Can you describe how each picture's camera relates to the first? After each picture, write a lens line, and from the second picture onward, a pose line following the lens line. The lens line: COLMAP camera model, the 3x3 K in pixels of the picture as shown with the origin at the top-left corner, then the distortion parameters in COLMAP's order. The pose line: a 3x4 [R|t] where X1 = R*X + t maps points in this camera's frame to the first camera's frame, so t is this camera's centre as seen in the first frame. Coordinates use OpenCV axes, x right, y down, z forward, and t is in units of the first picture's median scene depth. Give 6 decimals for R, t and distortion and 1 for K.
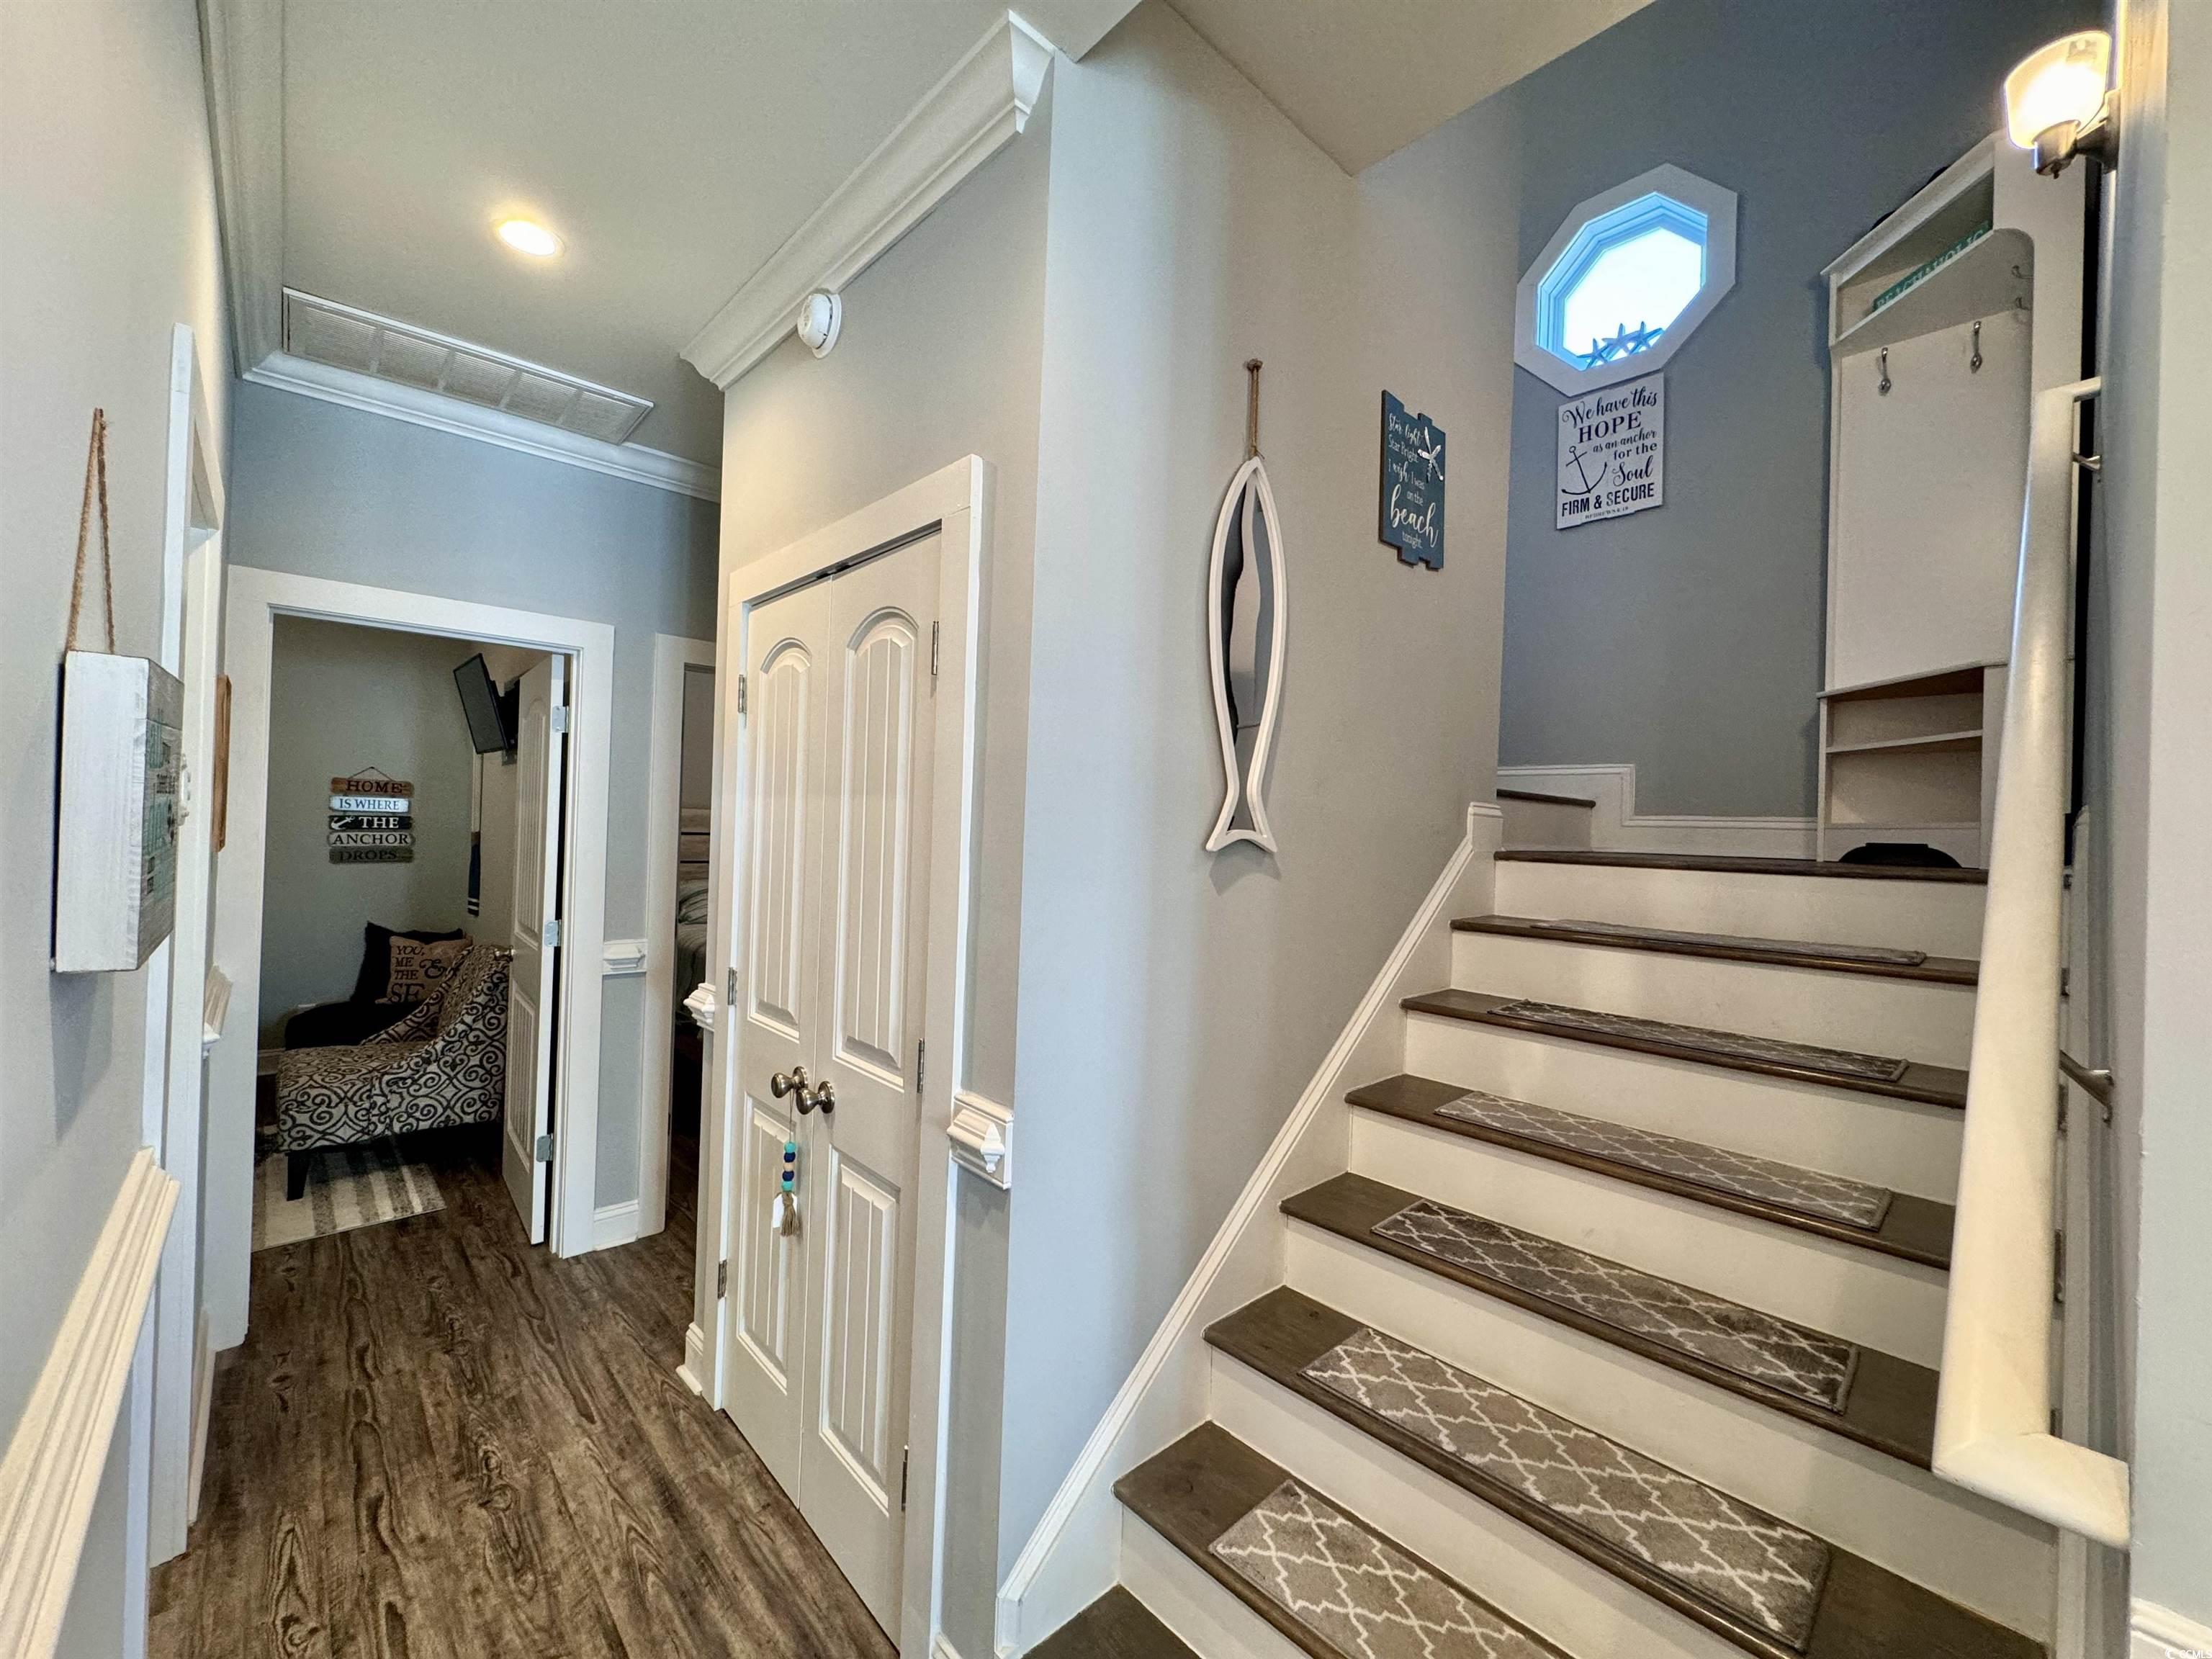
lens RADIAL K [[886.4, 0, 1106.0], [0, 886.4, 829.5], [0, 0, 1]] dist [-0.003963, -0.000368]
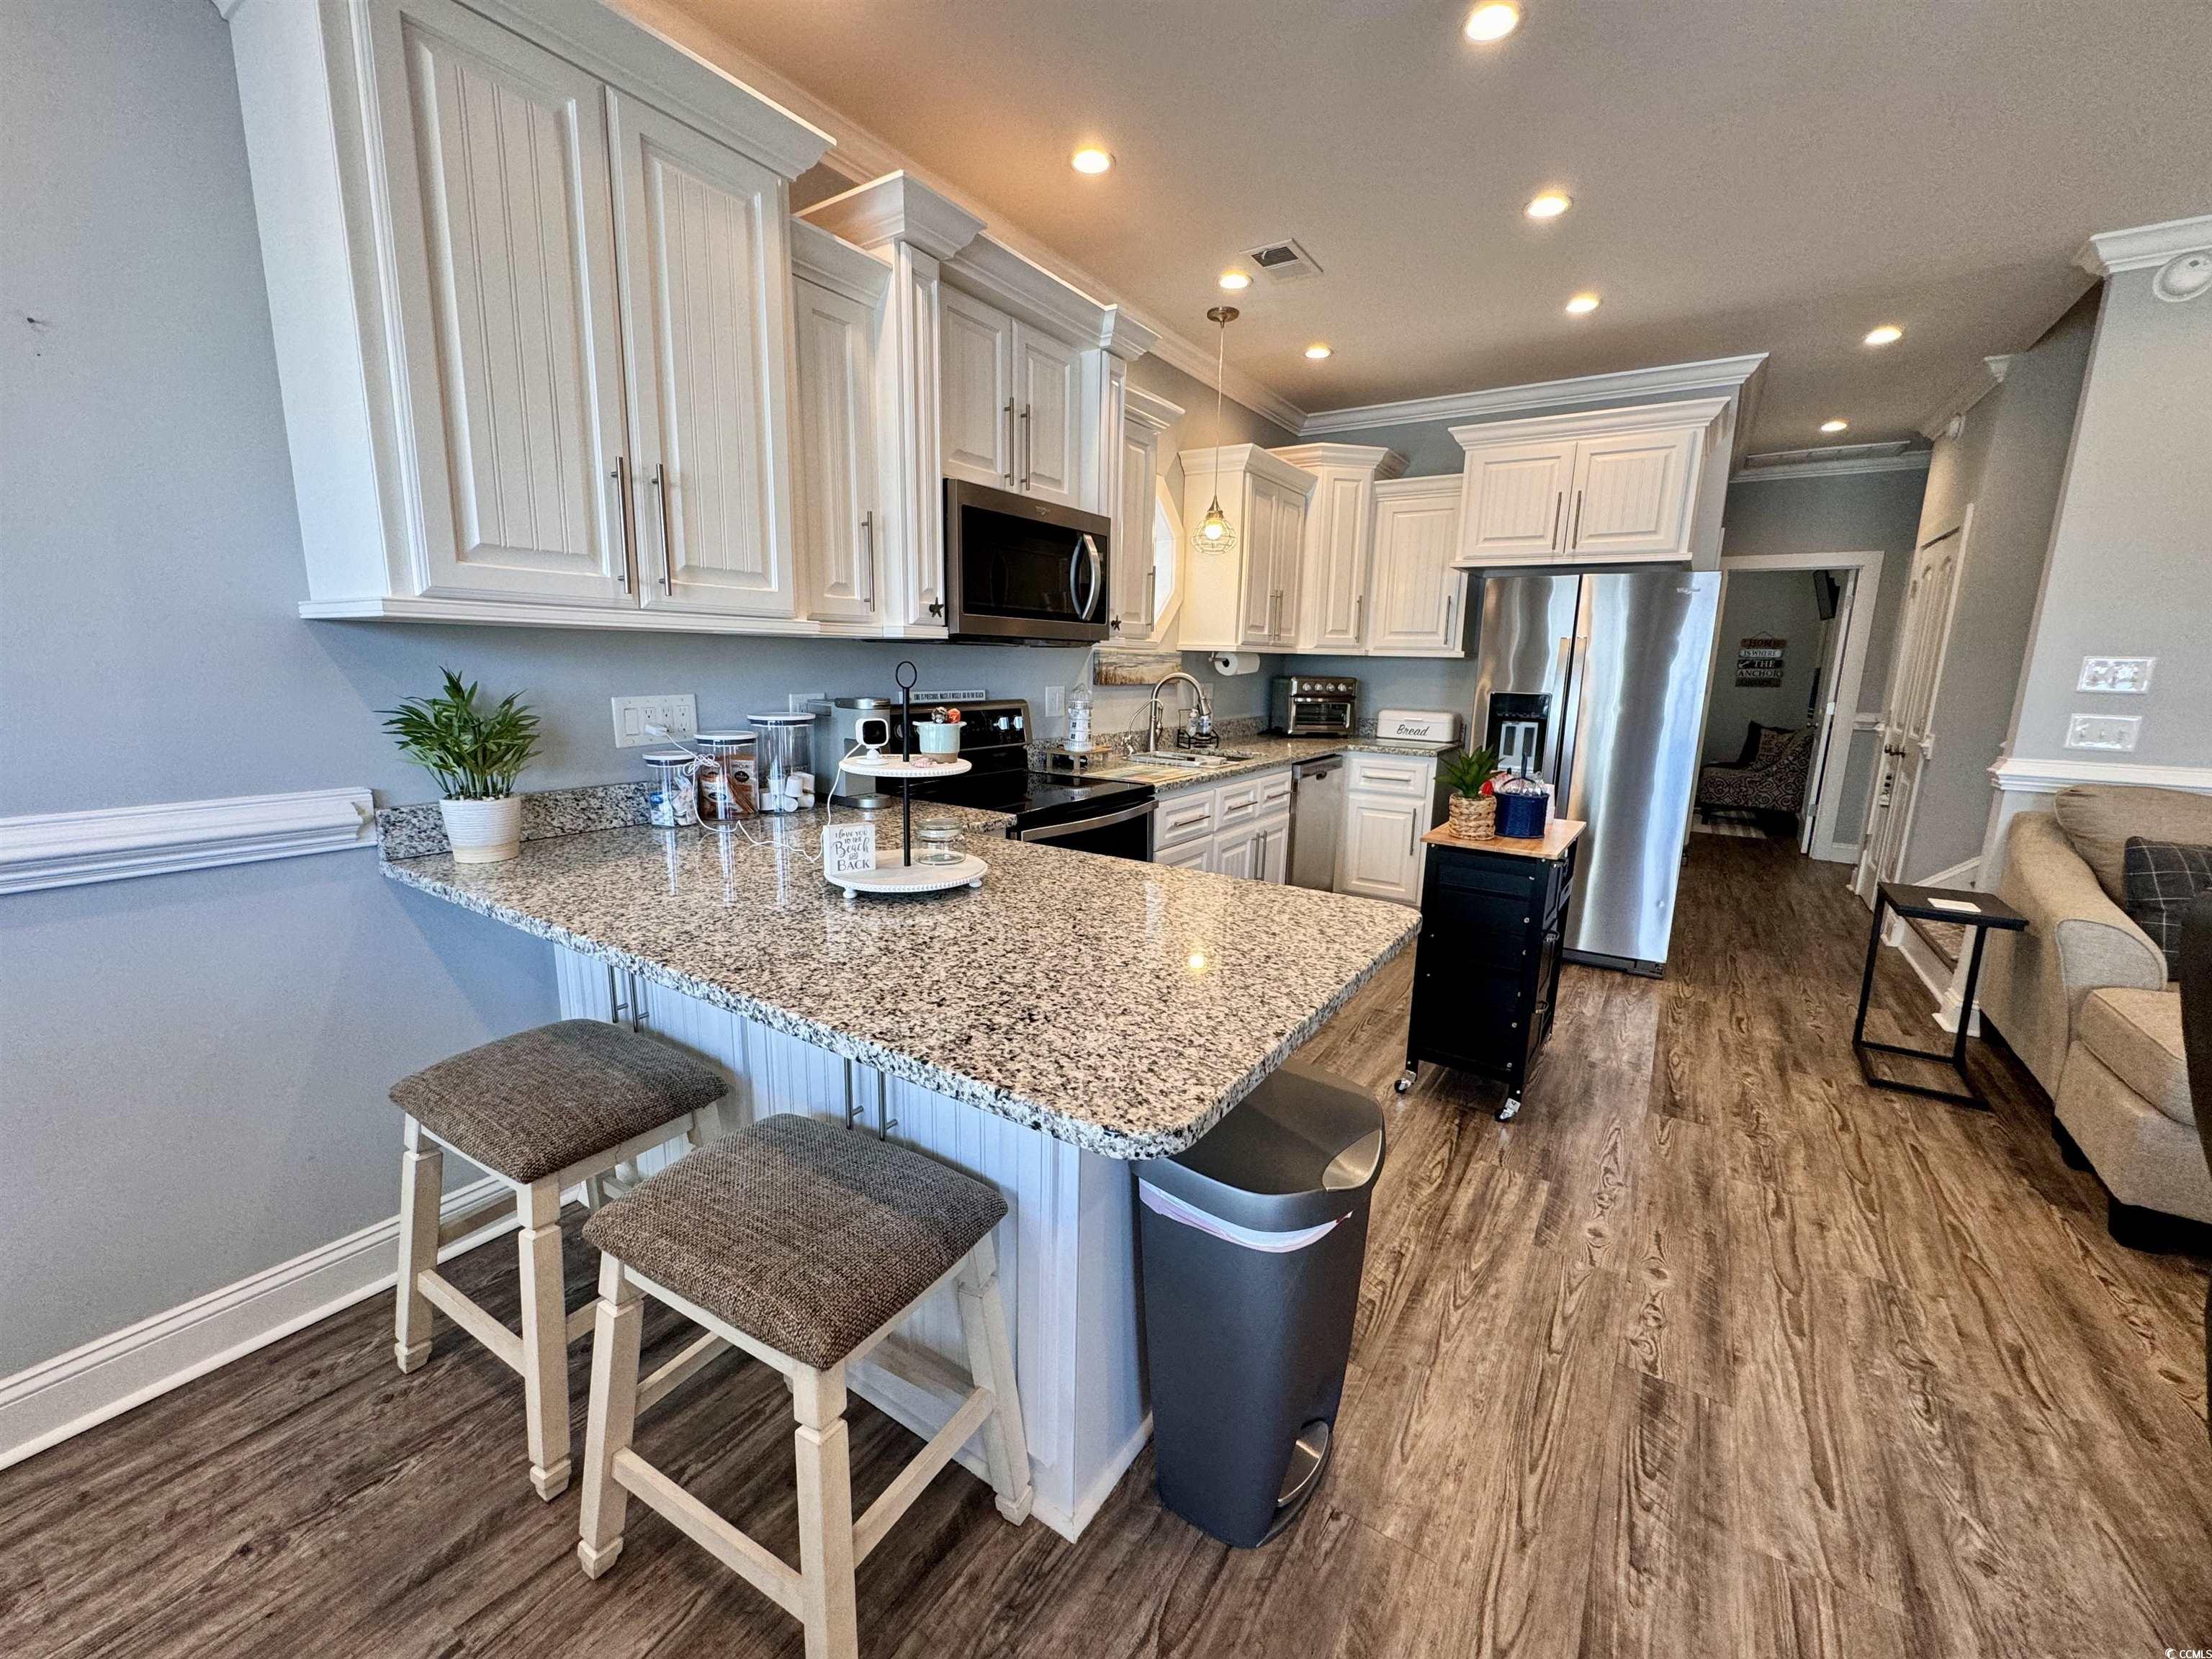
lens RADIAL K [[886.4, 0, 1106.0], [0, 886.4, 829.5], [0, 0, 1]] dist [-0.003963, -0.000368]
pose [[0.234983, 0.157548, -0.959146, 0.733642], [-0.013335, 0.987206, 0.158890, 0.066211], [0.971908, -0.024546, 0.234078, -0.834531]]
